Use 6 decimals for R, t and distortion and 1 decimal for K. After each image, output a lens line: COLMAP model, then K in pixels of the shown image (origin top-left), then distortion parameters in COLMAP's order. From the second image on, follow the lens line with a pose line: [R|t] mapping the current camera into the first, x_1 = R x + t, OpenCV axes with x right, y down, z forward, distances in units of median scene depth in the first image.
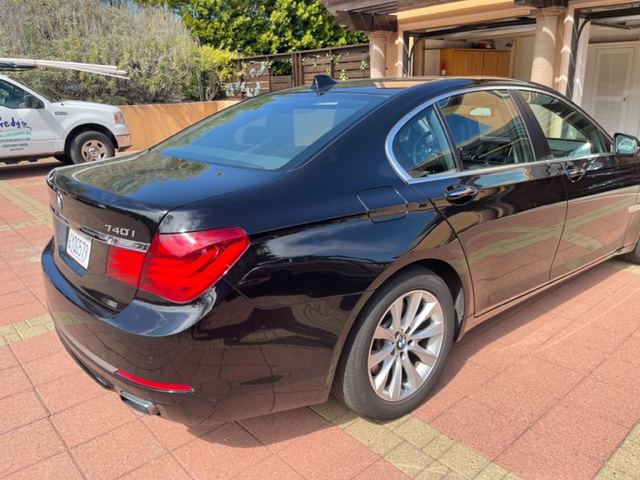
lens RADIAL K [[480.4, 0, 315.0], [0, 480.4, 244.4], [0, 0, 1]] dist [0.073278, -0.093758]
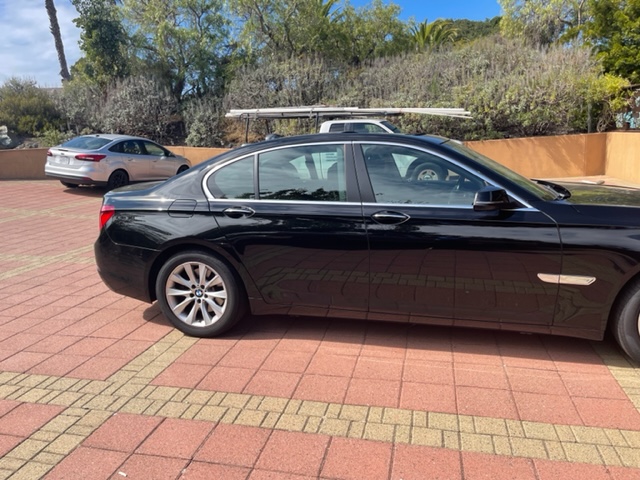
lens RADIAL K [[480.4, 0, 315.7], [0, 480.4, 242.6], [0, 0, 1]] dist [0.073278, -0.093758]
pose [[0.582418, 0.166460, -0.795663, 0.408169], [-0.212667, 0.975920, 0.048502, -0.032872], [0.784578, 0.140963, 0.603794, 0.063880]]
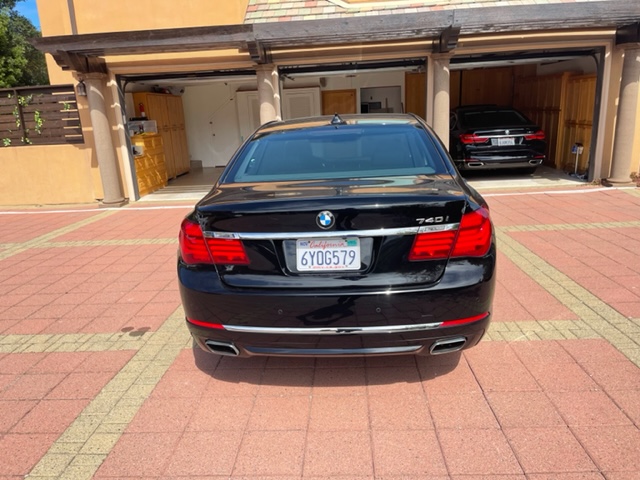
lens RADIAL K [[480.4, 0, 315.8], [0, 480.4, 242.1], [0, 0, 1]] dist [0.073278, -0.093758]
pose [[0.704465, -0.189175, 0.684063, -0.287811], [0.246559, 0.969026, 0.014067, -0.012417], [-0.665535, 0.158751, 0.729288, 0.040901]]
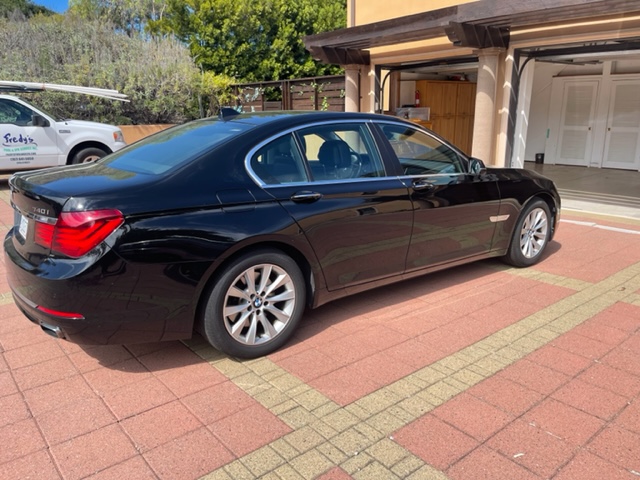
lens RADIAL K [[480.4, 0, 320.5], [0, 480.4, 242.9], [0, 0, 1]] dist [0.073278, -0.093758]
pose [[0.999536, 0.024271, -0.018380, 0.089041], [-0.025090, 0.998638, -0.045749, 0.021294], [0.017244, 0.046189, 0.998784, -0.088762]]
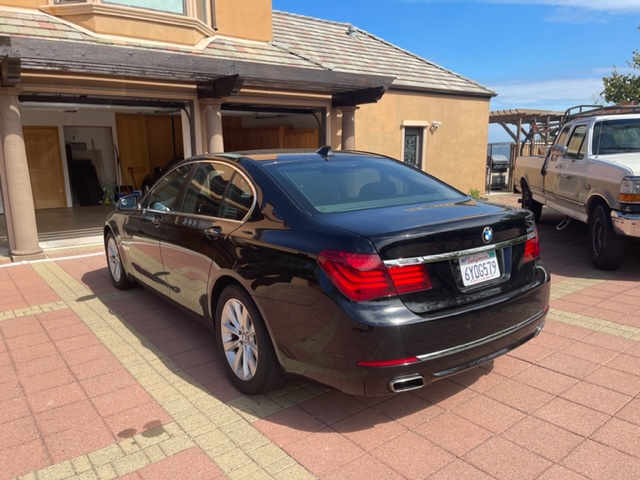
lens RADIAL K [[480.4, 0, 318.5], [0, 480.4, 246.3], [0, 0, 1]] dist [0.073278, -0.093758]
pose [[0.069109, -0.170236, 0.982977, -0.391317], [0.320868, 0.936768, 0.139675, -0.082088], [-0.944599, 0.305753, 0.119362, 0.276057]]
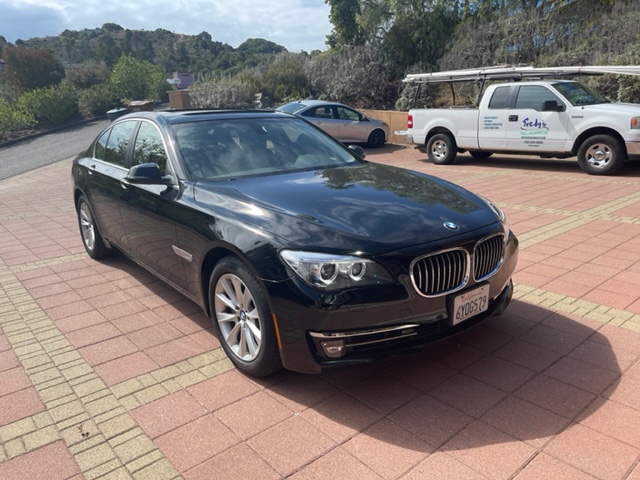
lens RADIAL K [[480.4, 0, 317.6], [0, 480.4, 236.9], [0, 0, 1]] dist [0.073278, -0.093758]
pose [[-0.005902, 0.270210, -0.962783, 0.583912], [-0.262412, 0.928640, 0.262236, -0.156176], [0.964938, 0.254193, 0.065425, 0.453890]]
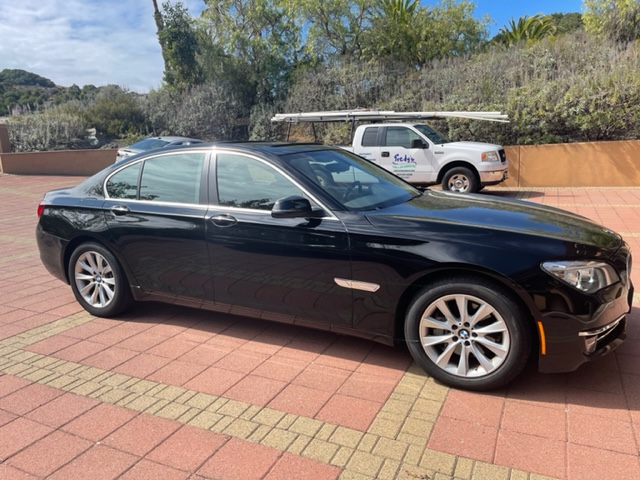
lens RADIAL K [[480.4, 0, 315.3], [0, 480.4, 241.0], [0, 0, 1]] dist [0.073278, -0.093758]
pose [[0.398206, 0.188161, -0.897790, 0.538307], [-0.247123, 0.964555, 0.092545, -0.082427], [0.883381, 0.185013, 0.430590, 0.211146]]
